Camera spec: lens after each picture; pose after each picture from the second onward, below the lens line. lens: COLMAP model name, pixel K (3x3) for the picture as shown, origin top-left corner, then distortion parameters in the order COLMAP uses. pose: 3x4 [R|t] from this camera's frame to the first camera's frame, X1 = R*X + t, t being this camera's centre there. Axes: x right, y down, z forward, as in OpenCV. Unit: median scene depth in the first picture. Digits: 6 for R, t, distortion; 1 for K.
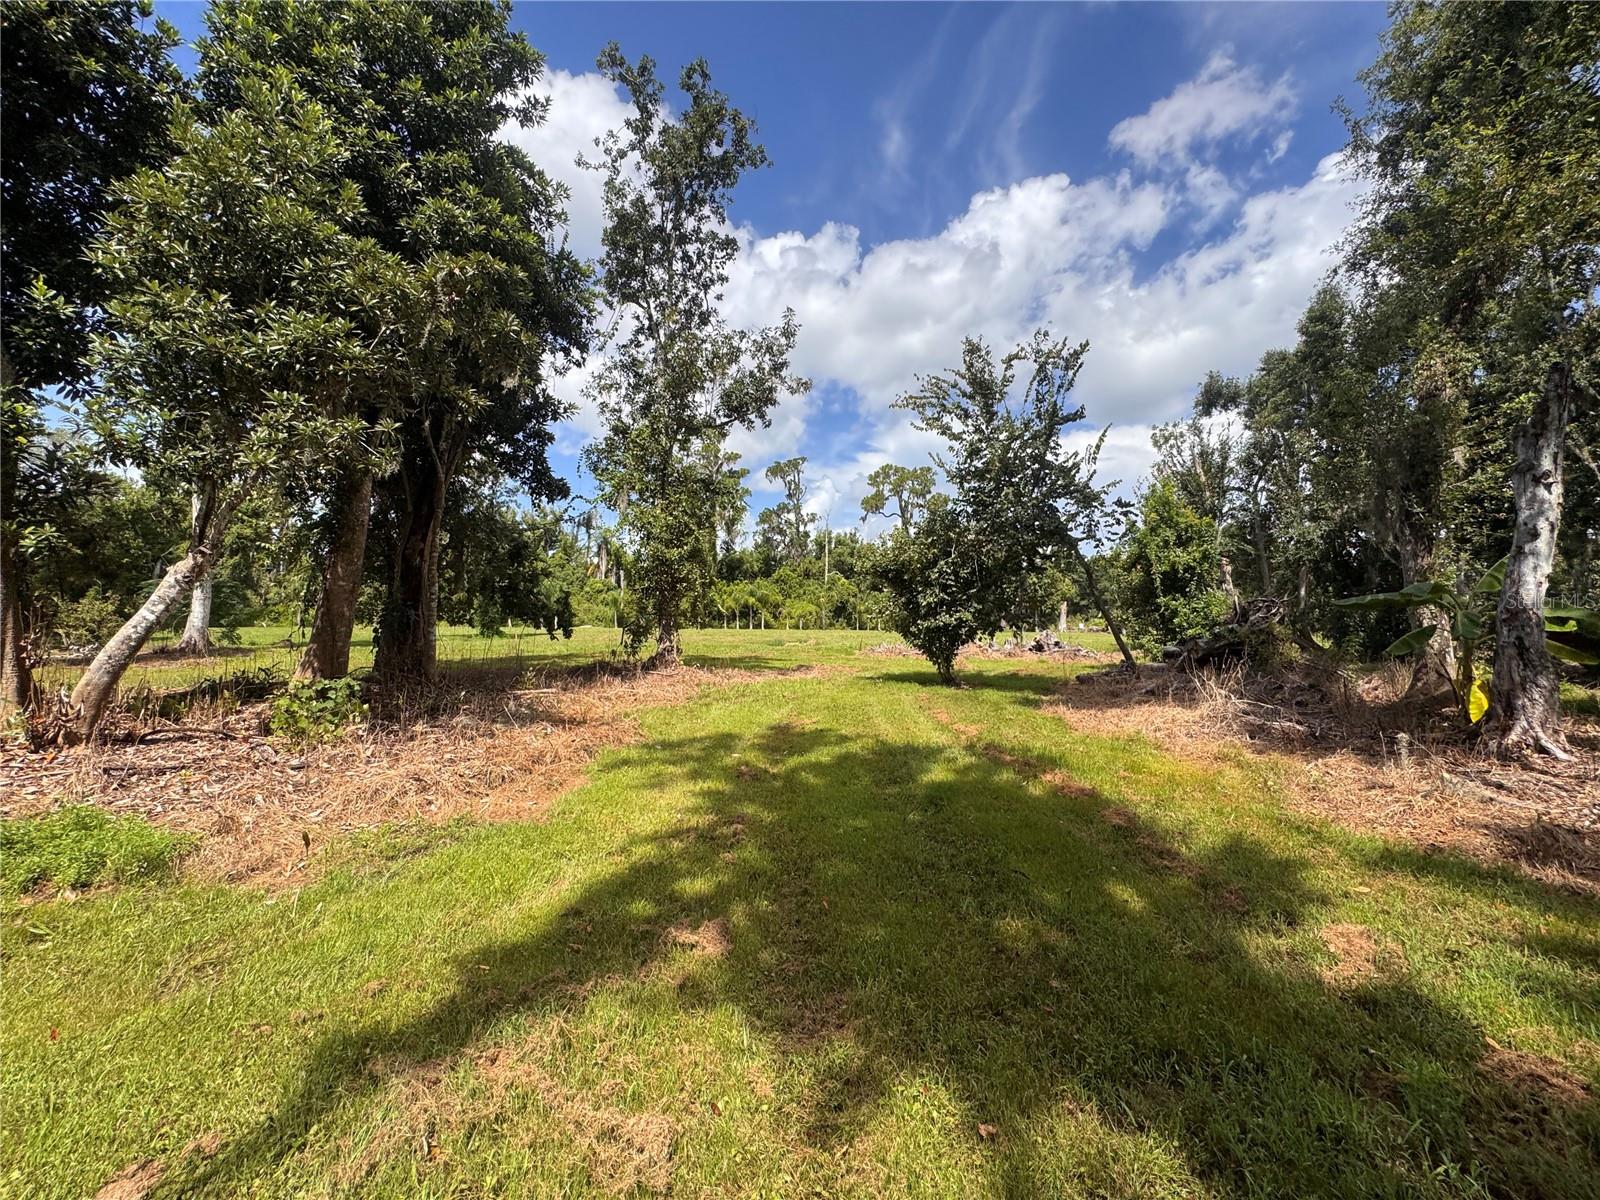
lens RADIAL K [[641.4, 0, 804.2], [0, 641.4, 602.7], [0, 0, 1]] dist [-0.000252, 0.000123]
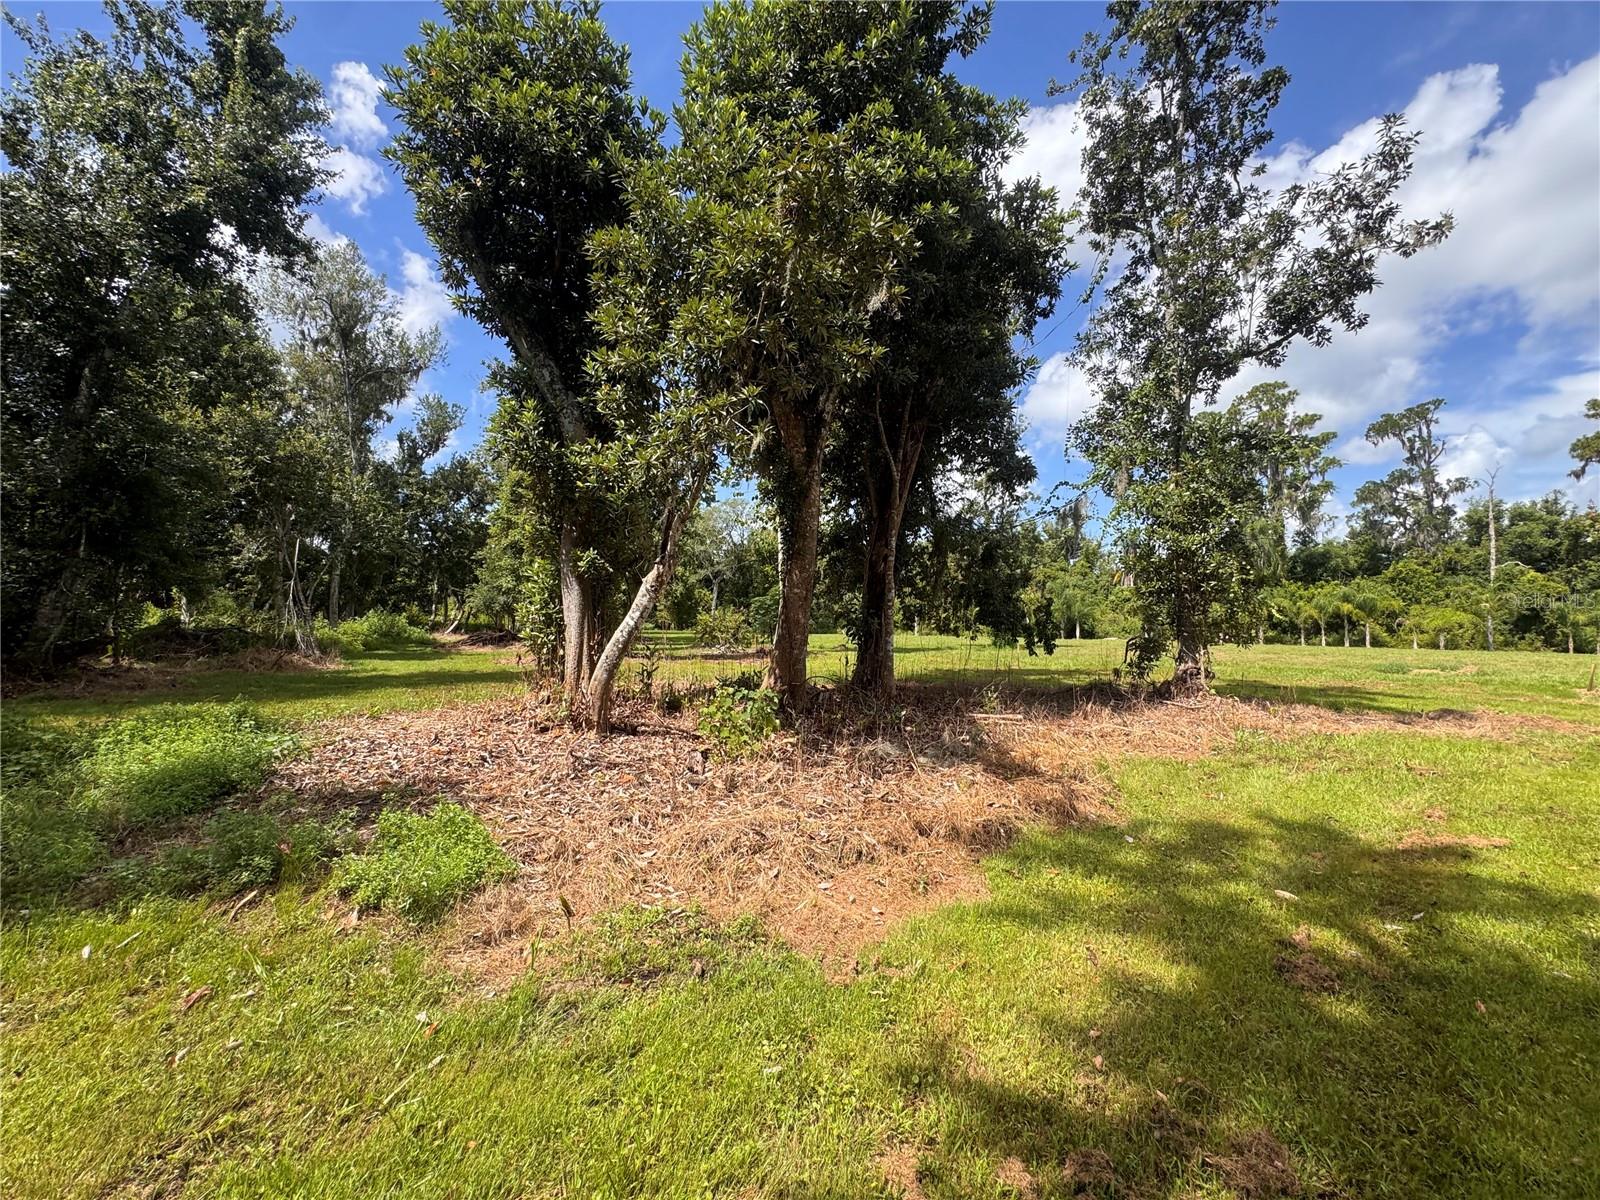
lens RADIAL K [[641.4, 0, 805.9], [0, 641.4, 591.9], [0, 0, 1]] dist [-0.000252, 0.000123]
pose [[0.707334, -0.032107, -0.706150, -0.002828], [0.007688, 0.999258, -0.037734, 0.005306], [0.706838, 0.021262, 0.707056, 0.170120]]
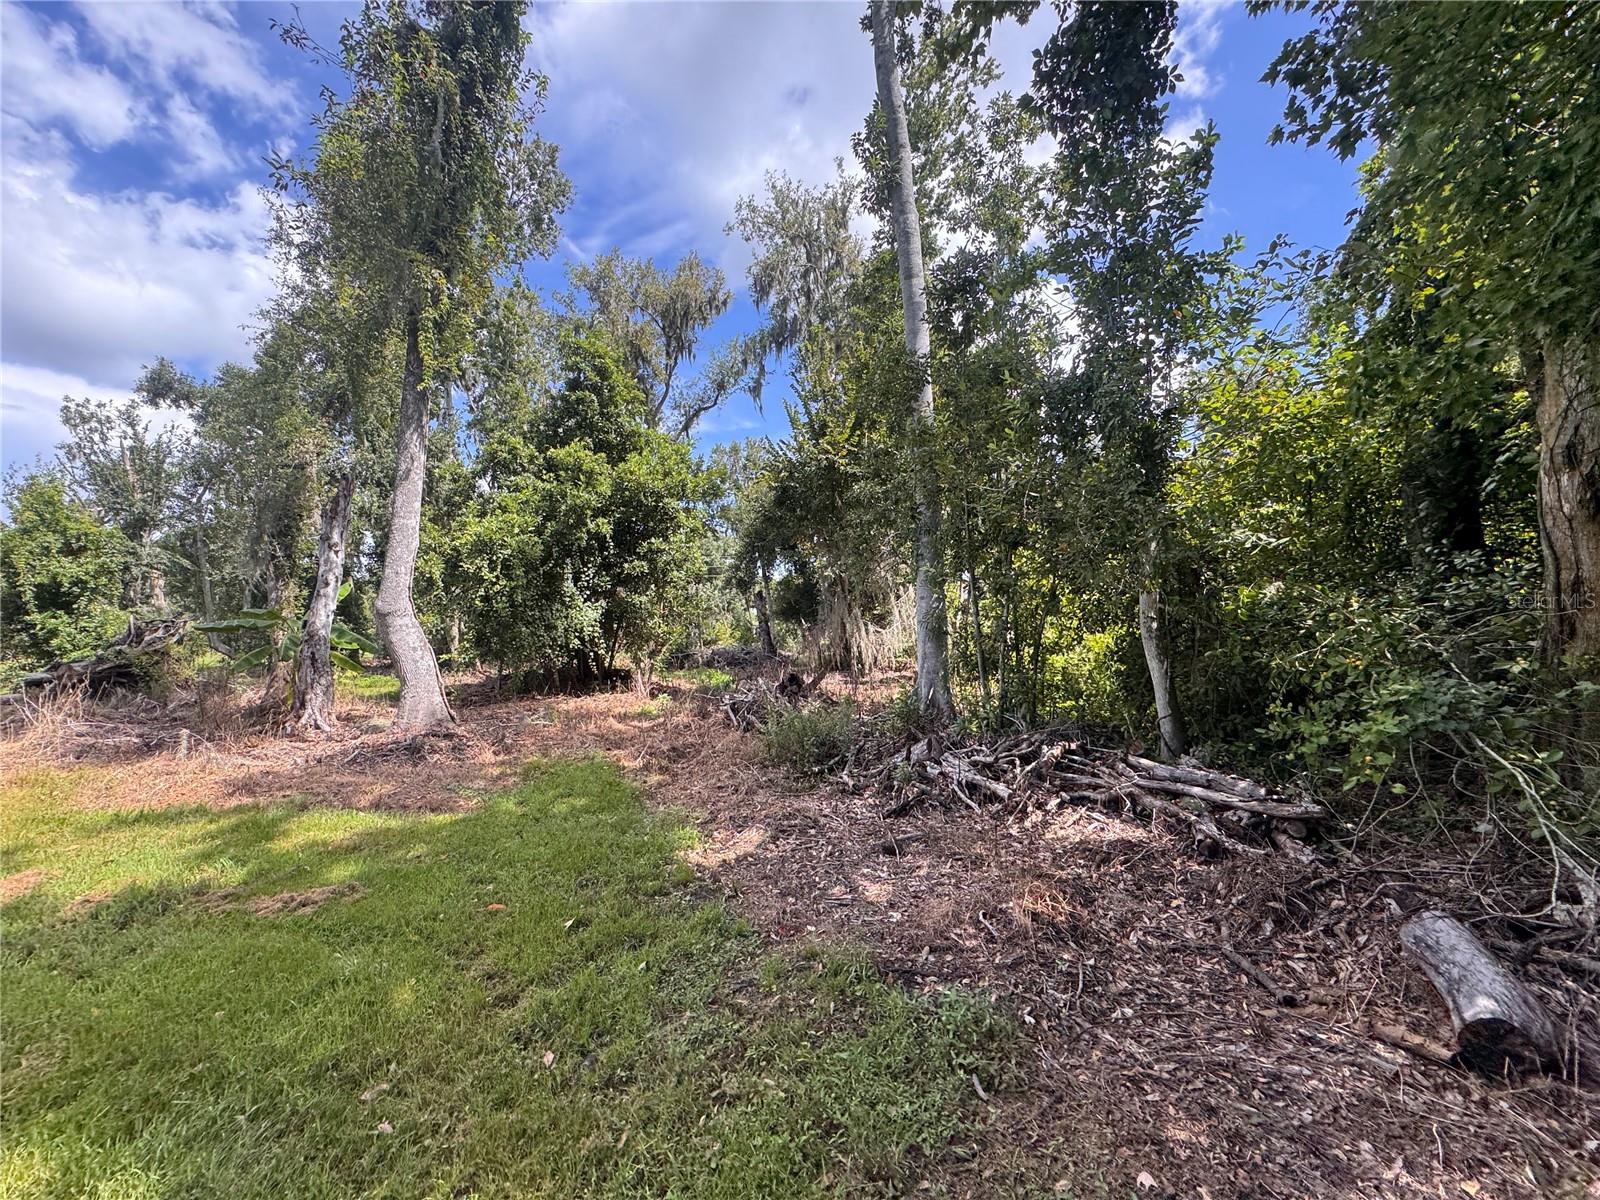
lens RADIAL K [[641.4, 0, 799.6], [0, 641.4, 605.6], [0, 0, 1]] dist [-0.000252, 0.000123]
pose [[0.233713, 0.033567, 0.971726, -0.018205], [-0.016194, 0.999400, -0.030628, -0.008301], [-0.972171, -0.008578, 0.234116, -0.133384]]
